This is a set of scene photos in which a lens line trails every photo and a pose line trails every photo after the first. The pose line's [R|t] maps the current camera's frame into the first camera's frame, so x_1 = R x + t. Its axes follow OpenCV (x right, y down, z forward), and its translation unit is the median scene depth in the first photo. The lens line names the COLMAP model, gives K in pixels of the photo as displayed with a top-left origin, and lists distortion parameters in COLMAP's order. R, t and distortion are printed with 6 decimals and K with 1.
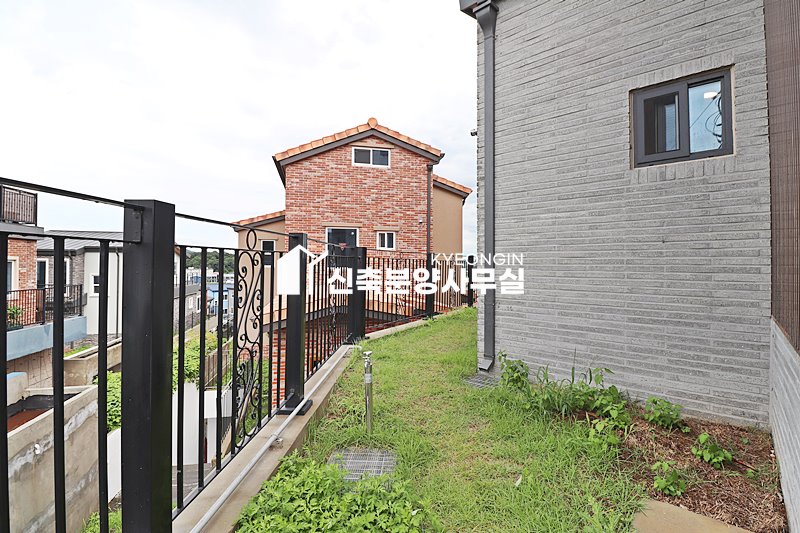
lens RADIAL K [[369.0, 0, 400.4], [0, 369.0, 266.6], [0, 0, 1]] dist [-0.014376, -0.005730]
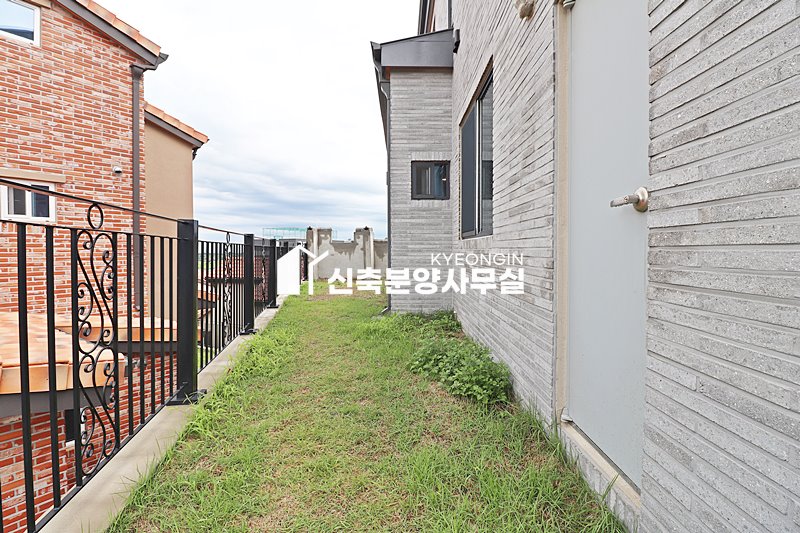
lens RADIAL K [[369.0, 0, 399.7], [0, 369.0, 264.8], [0, 0, 1]] dist [-0.014376, -0.005730]
pose [[0.733926, -0.023728, 0.678815, -0.006304], [0.000741, 0.999417, 0.034134, -0.003729], [-0.679229, -0.024549, 0.733516, 0.340032]]
